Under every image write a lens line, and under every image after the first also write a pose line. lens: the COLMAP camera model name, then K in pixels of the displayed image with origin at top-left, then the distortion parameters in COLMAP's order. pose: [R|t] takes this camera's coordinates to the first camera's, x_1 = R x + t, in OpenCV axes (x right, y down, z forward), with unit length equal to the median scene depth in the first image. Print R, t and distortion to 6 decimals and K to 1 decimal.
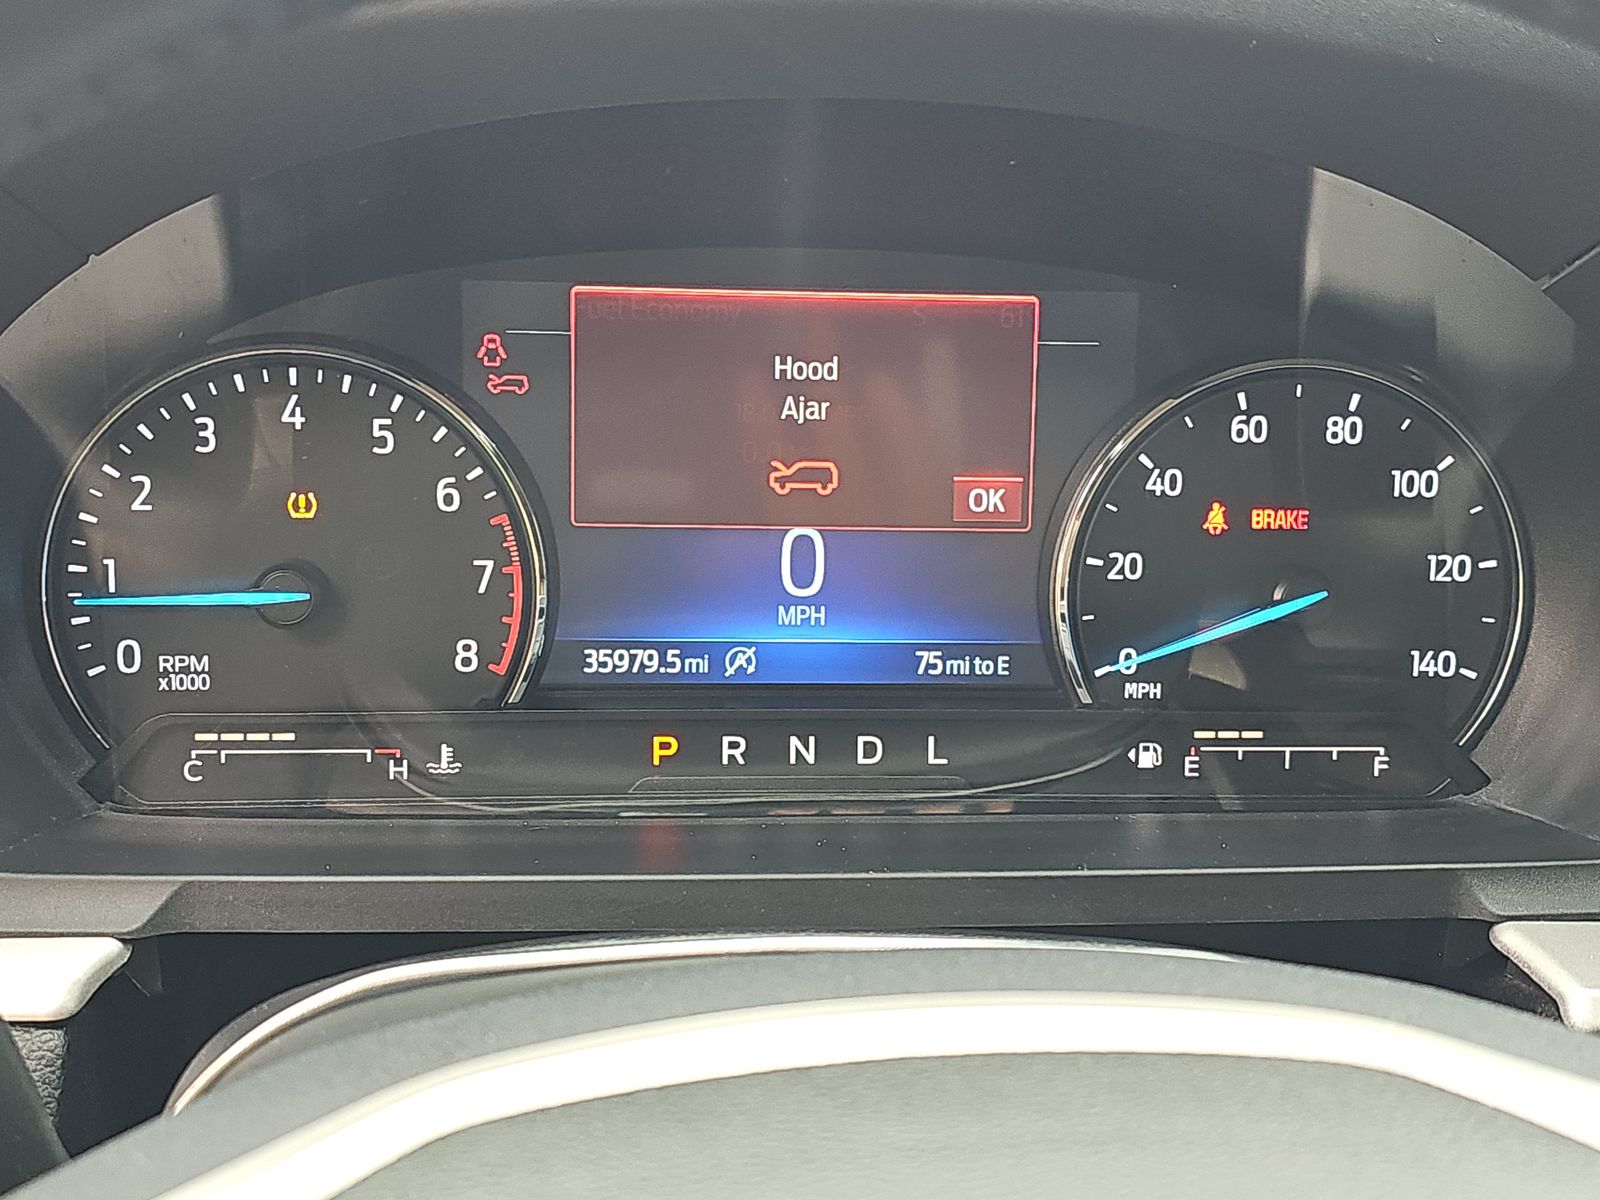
lens RADIAL K [[1817.4, 0, 807.0], [0, 1817.4, 562.0], [0, 0, 1]] dist [0.082243, -0.010747]
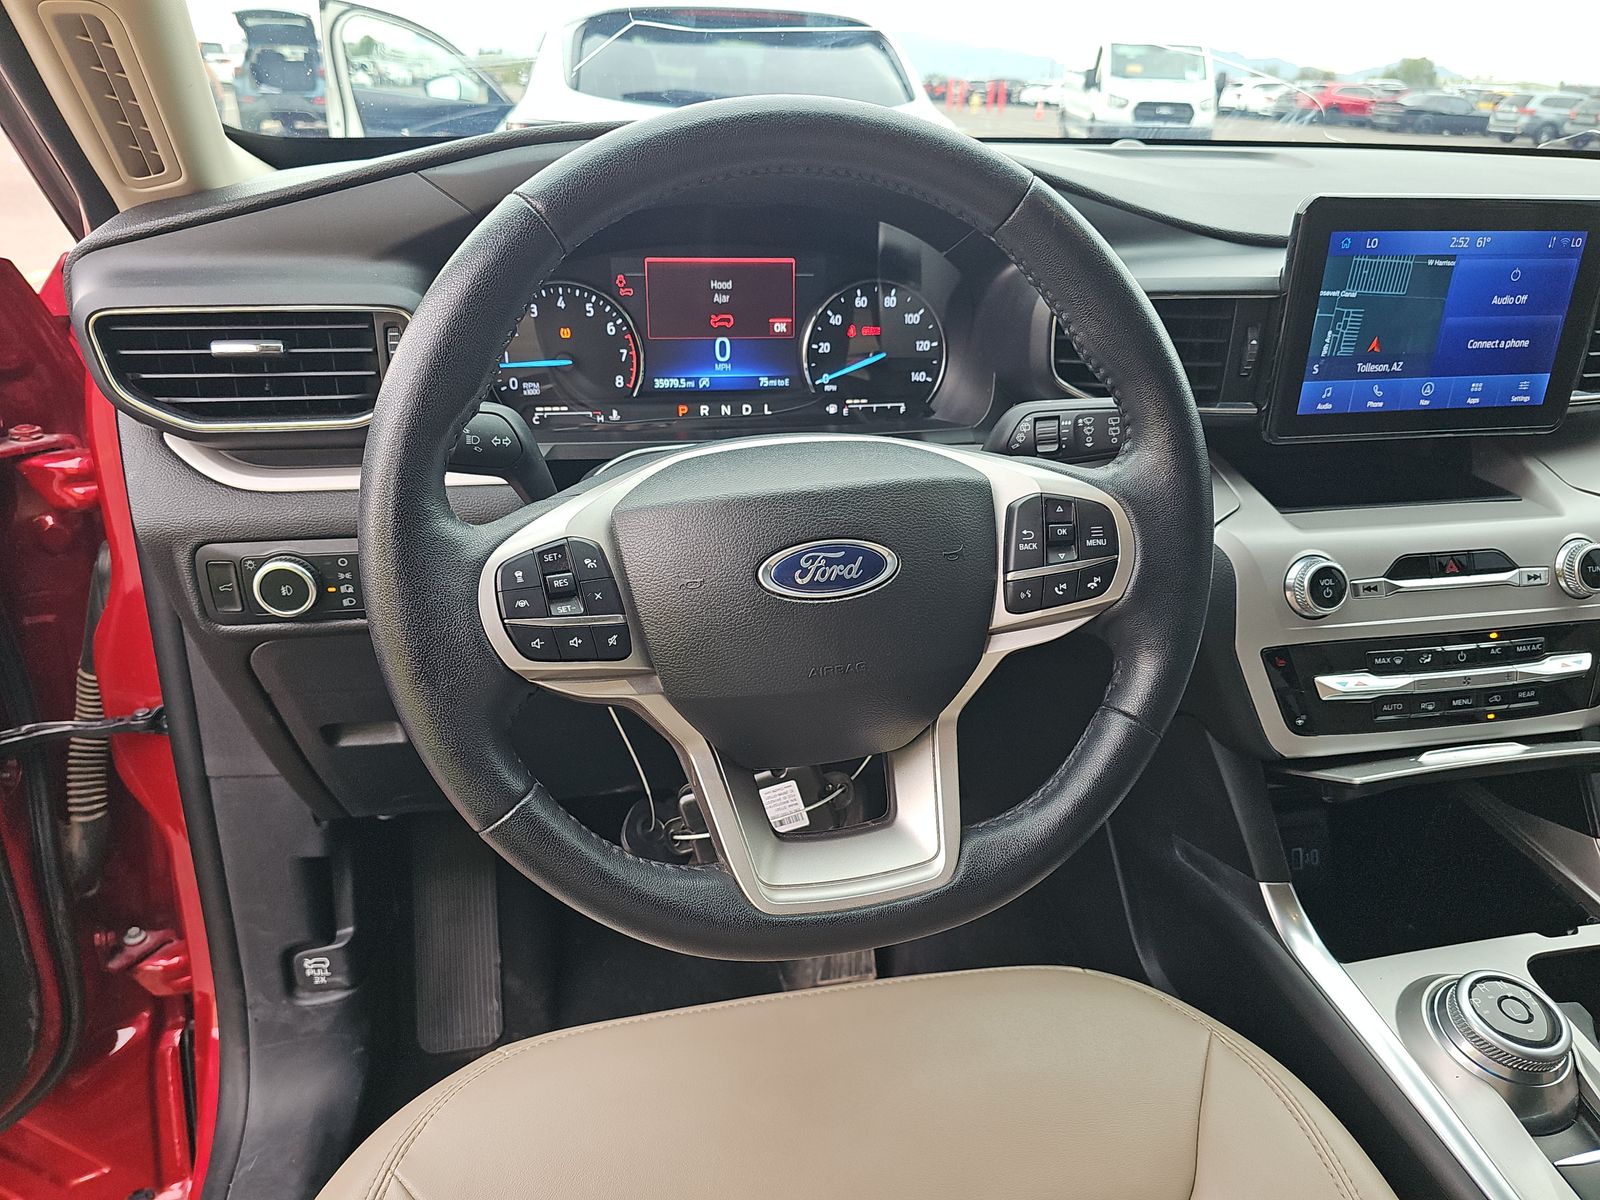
lens RADIAL K [[1089.0, 0, 800.0], [0, 1089.0, 600.0], [0, 0, 1]] dist [0.085019, -0.126914]
pose [[0.989754, -0.057332, 0.130764, -0.143647], [0.032241, 0.981929, 0.186482, 0.078119], [-0.139092, -0.180356, 0.973717, -0.943153]]
